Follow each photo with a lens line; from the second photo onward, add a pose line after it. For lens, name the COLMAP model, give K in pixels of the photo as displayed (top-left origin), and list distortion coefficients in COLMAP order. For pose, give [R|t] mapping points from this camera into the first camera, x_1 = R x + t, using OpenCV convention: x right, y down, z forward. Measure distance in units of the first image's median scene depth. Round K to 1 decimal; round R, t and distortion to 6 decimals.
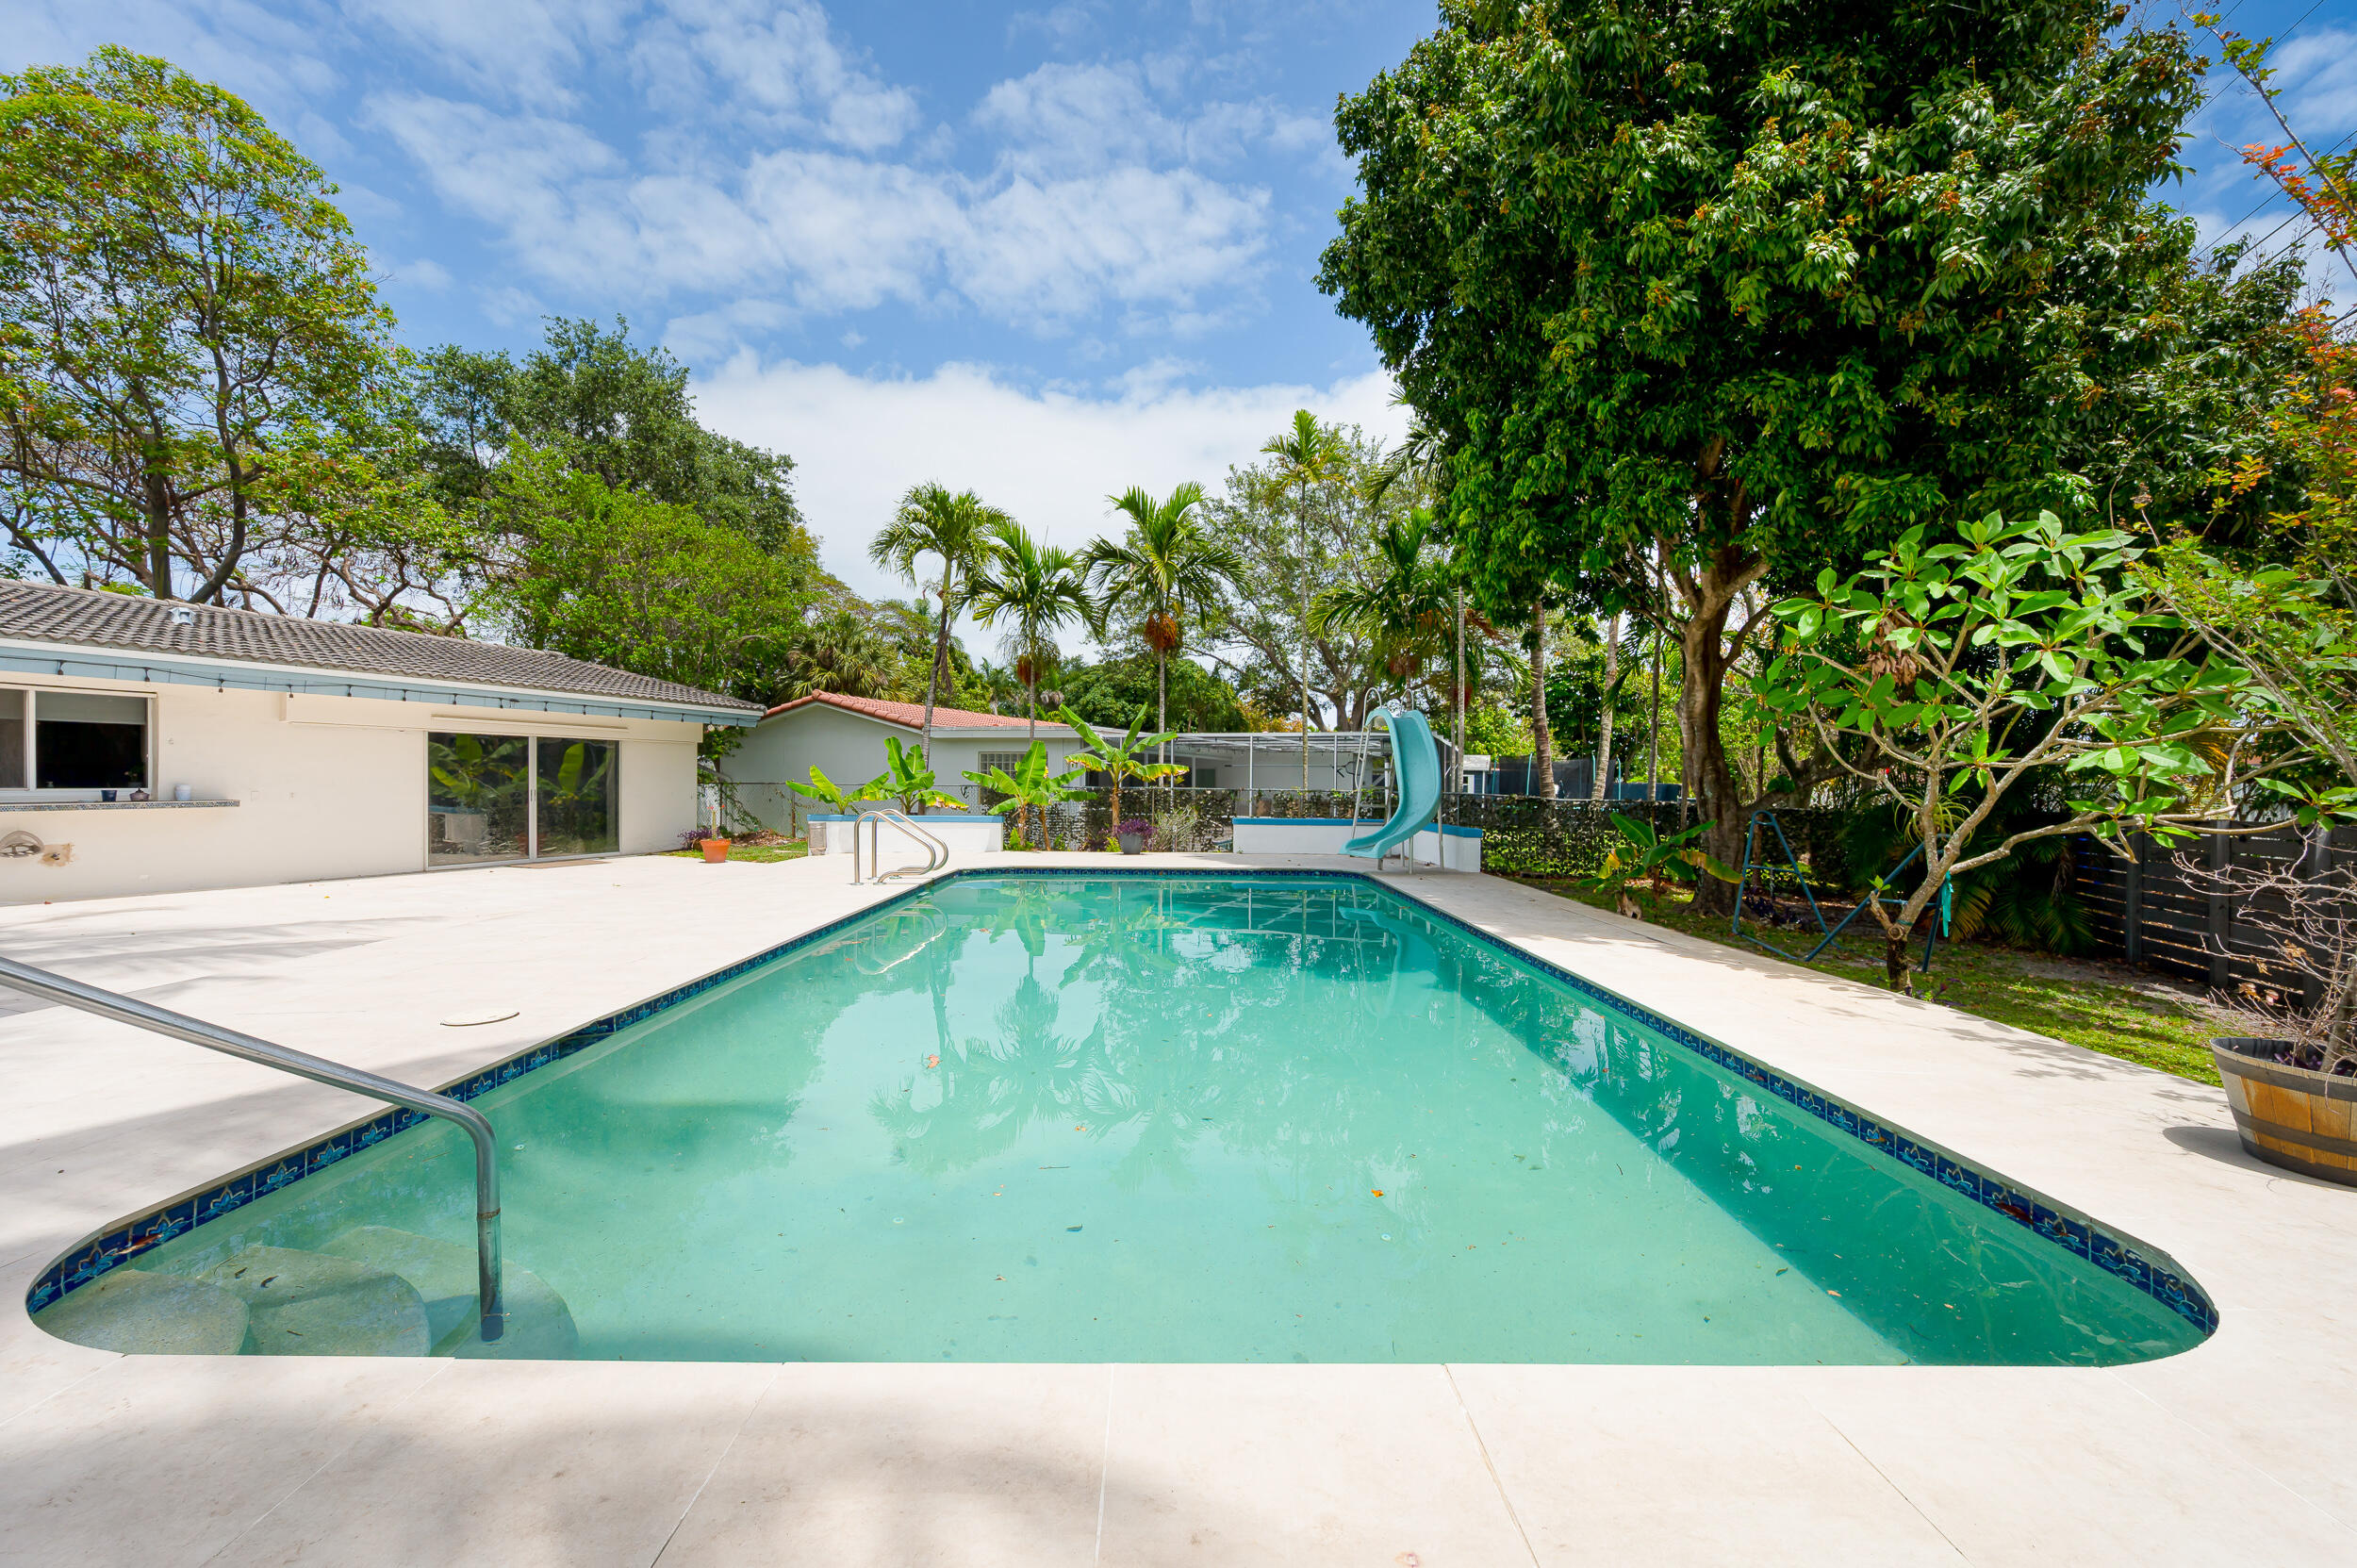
lens RADIAL K [[918.7, 0, 1174.3], [0, 918.7, 791.5], [0, 0, 1]] dist [-0.007889, 0.000735]
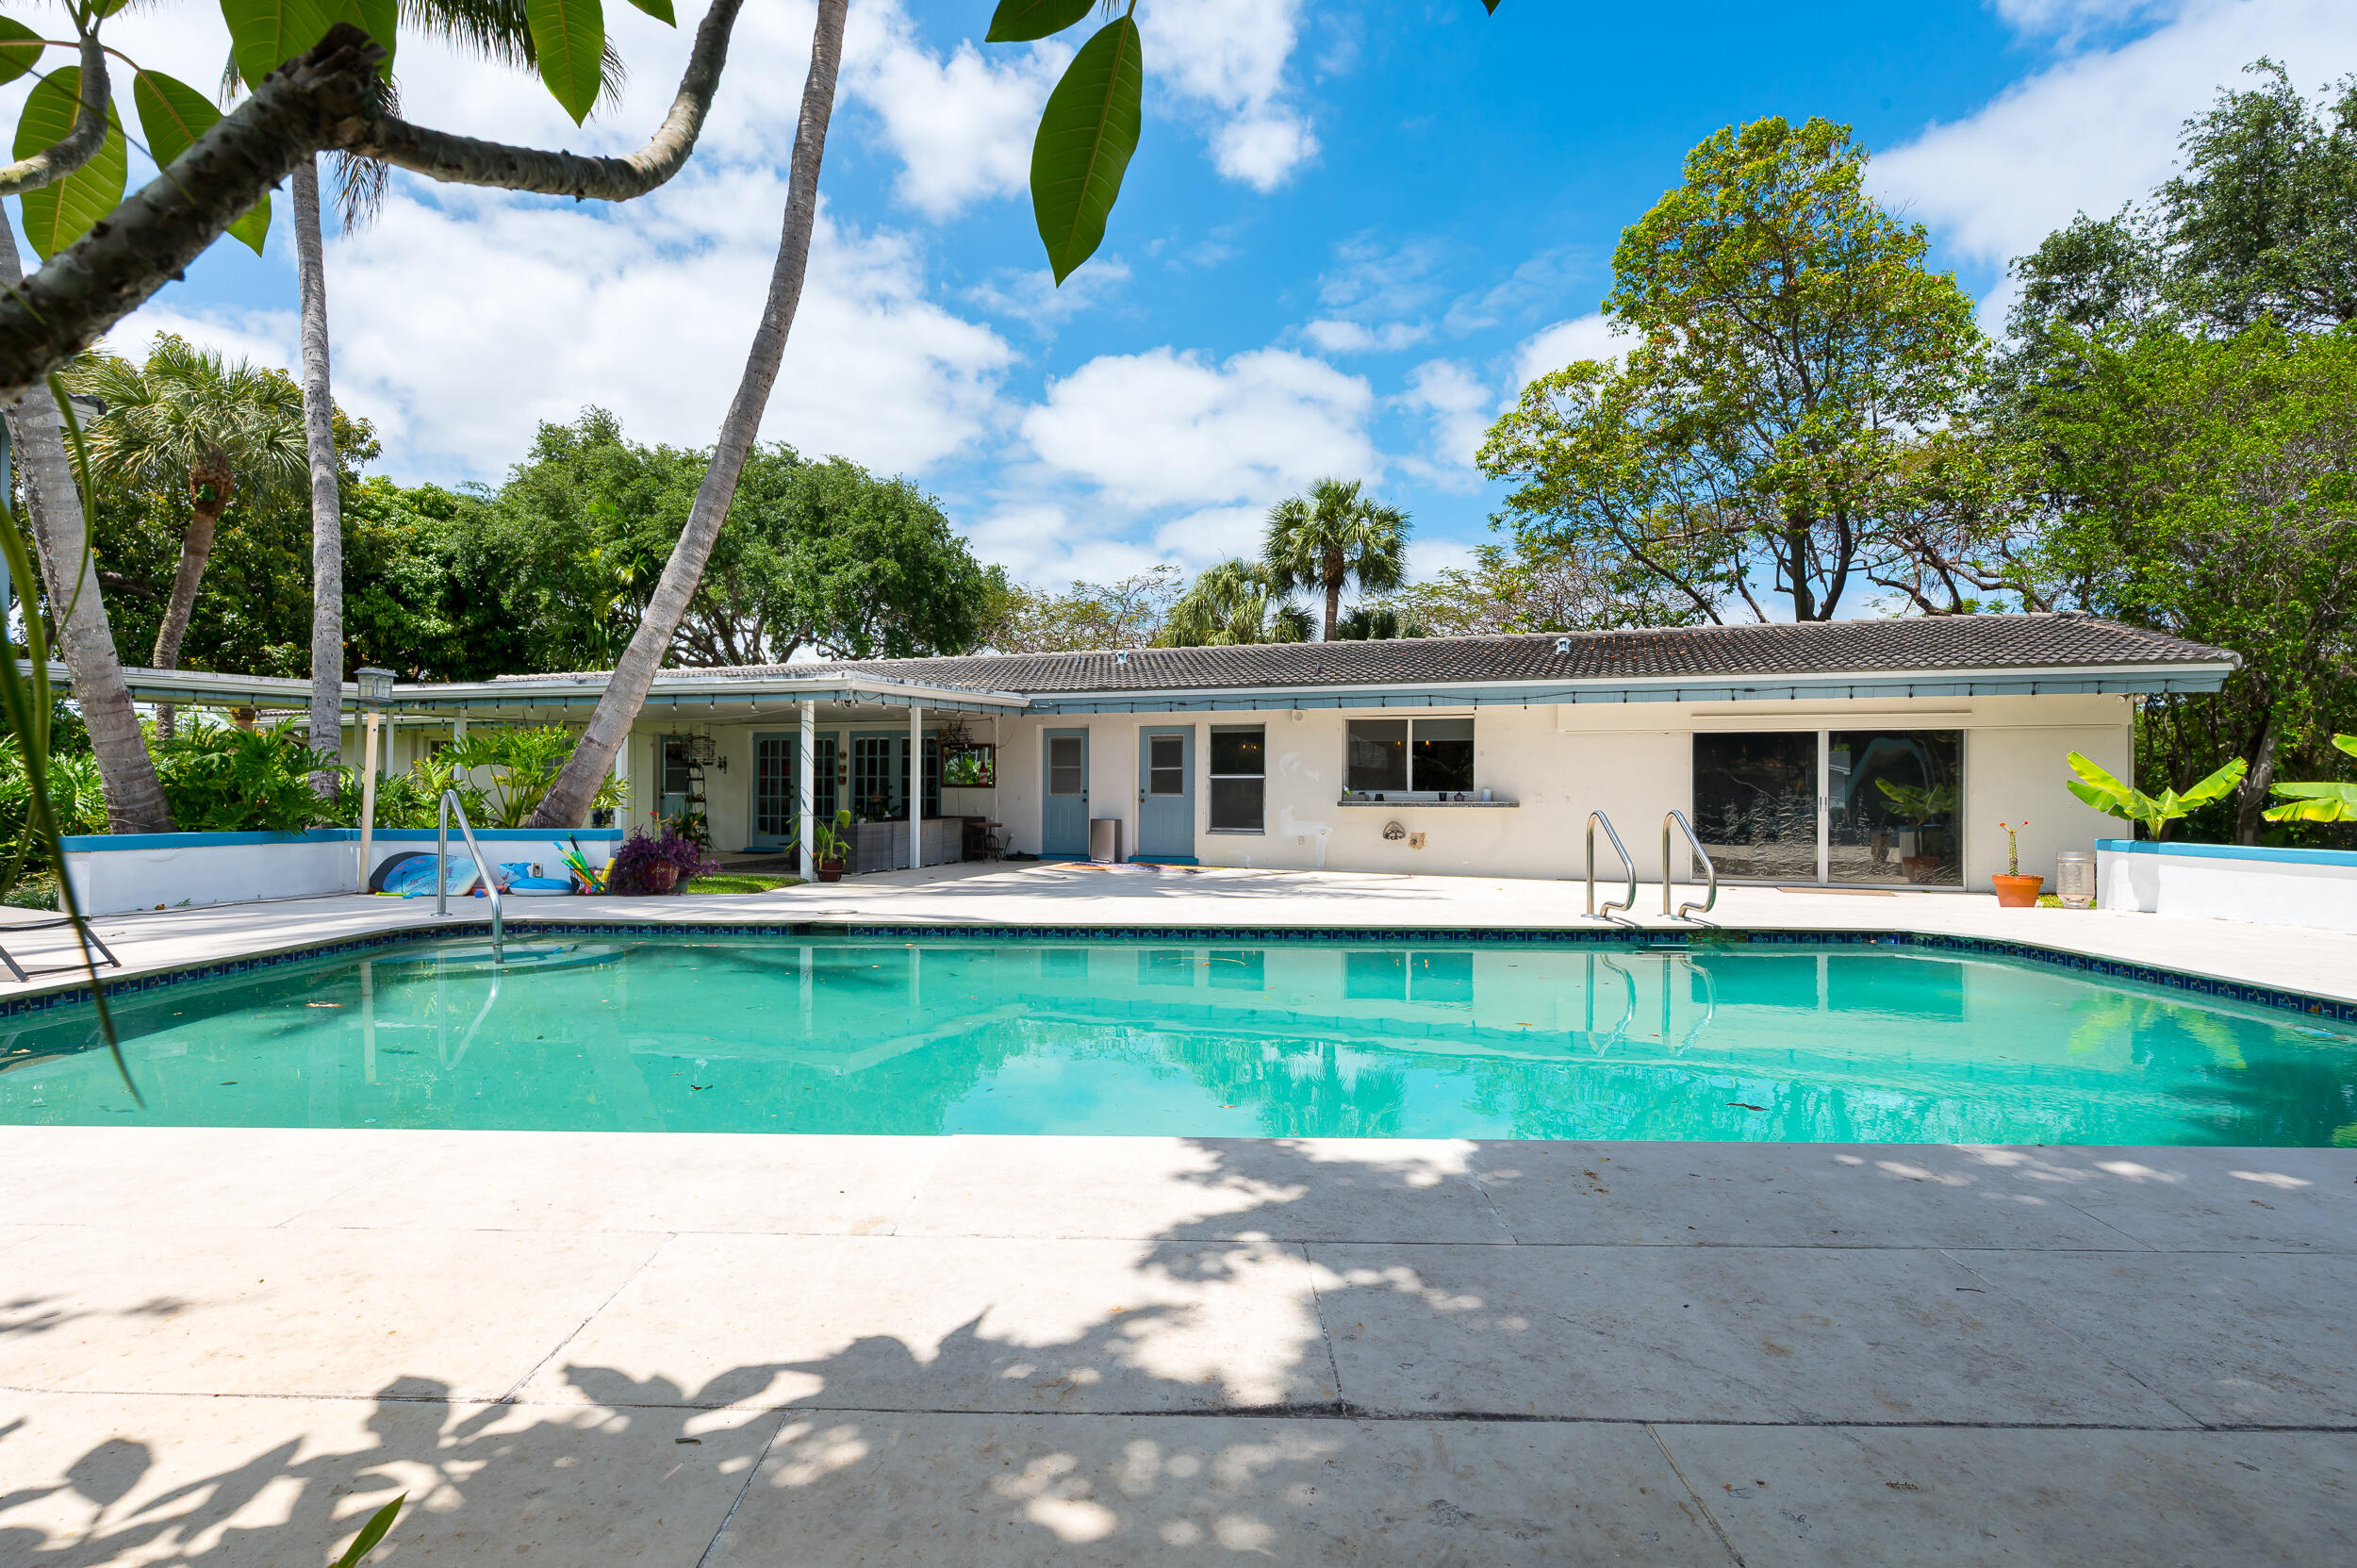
lens RADIAL K [[1202.8, 0, 1186.0], [0, 1202.8, 796.7], [0, 0, 1]] dist [0.001753, 0.000182]
pose [[-0.006141, -0.003971, -0.999973, 0.473815], [-0.019022, 0.999812, -0.003854, 0.015831], [0.999800, 0.018998, -0.006215, 0.572670]]
